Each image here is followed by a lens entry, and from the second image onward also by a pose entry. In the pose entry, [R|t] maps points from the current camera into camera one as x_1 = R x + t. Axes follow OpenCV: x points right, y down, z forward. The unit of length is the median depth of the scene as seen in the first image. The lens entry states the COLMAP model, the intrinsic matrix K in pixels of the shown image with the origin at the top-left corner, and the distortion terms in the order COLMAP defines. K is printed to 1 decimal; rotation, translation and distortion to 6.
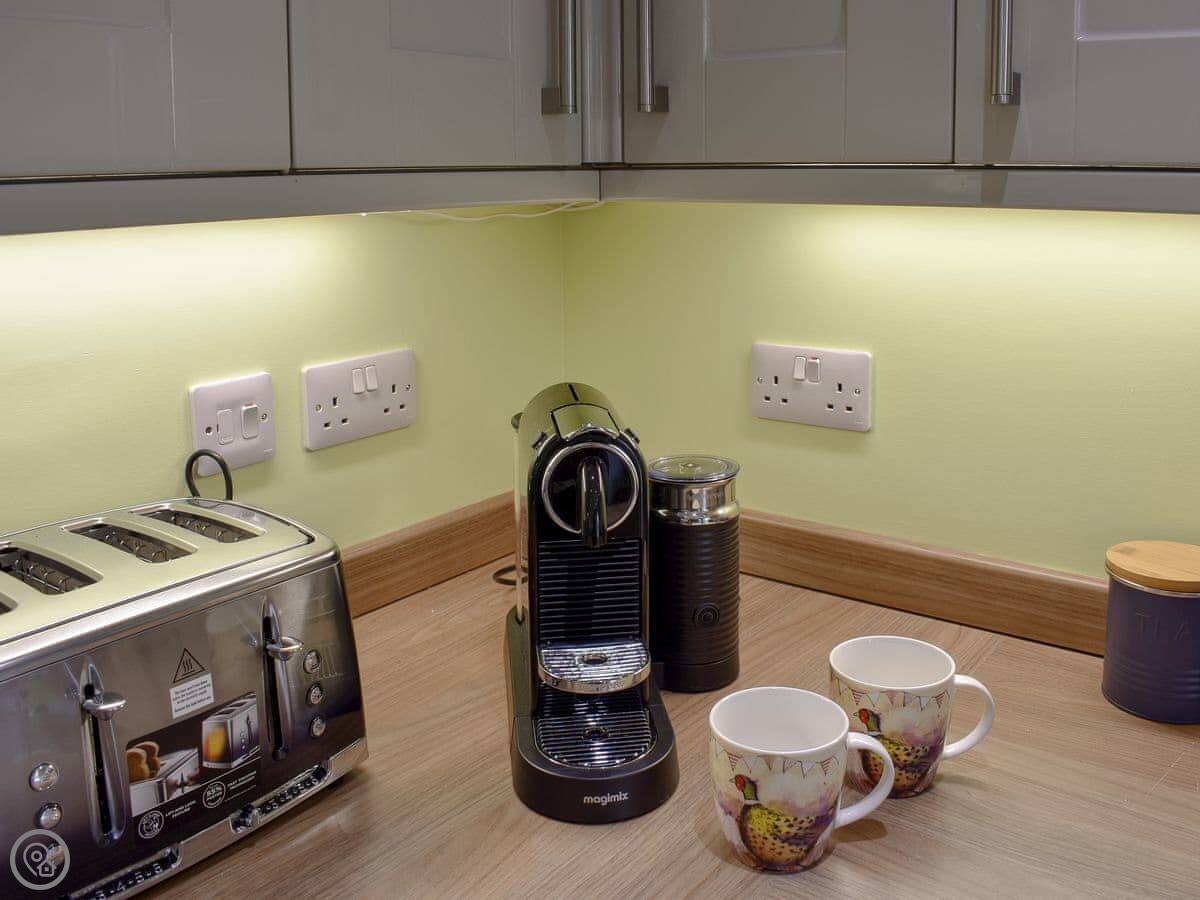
lens RADIAL K [[1118.6, 0, 600.0], [0, 1118.6, 450.0], [0, 0, 1]] dist [-0.091108, -0.011344]
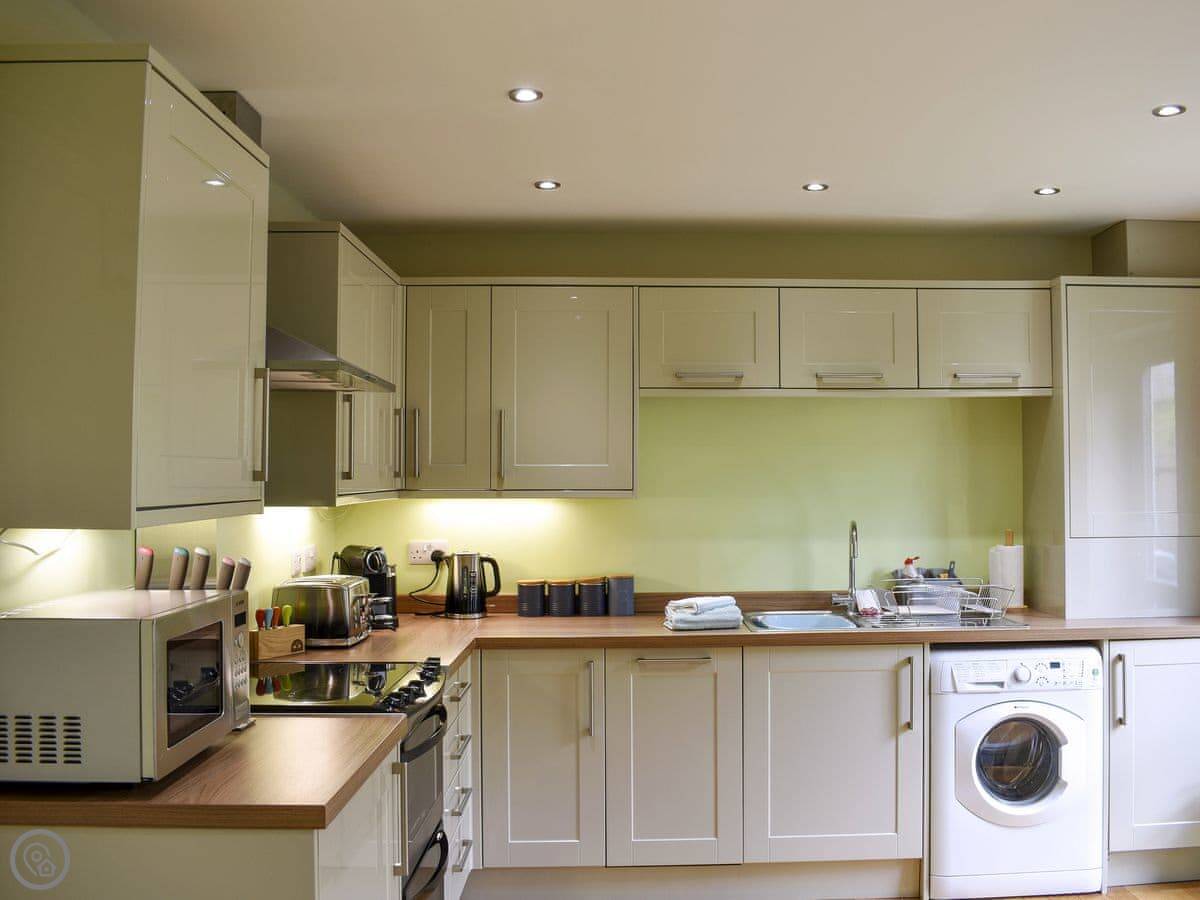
lens RADIAL K [[1088.0, 0, 602.5], [0, 1088.0, 421.9], [0, 0, 1]] dist [-0.090013, 0.012574]
pose [[0.799910, 0.028990, 0.599419, -1.777738], [0.148866, 0.958028, -0.244991, 0.579619], [-0.581363, 0.285204, 0.762021, -2.494861]]
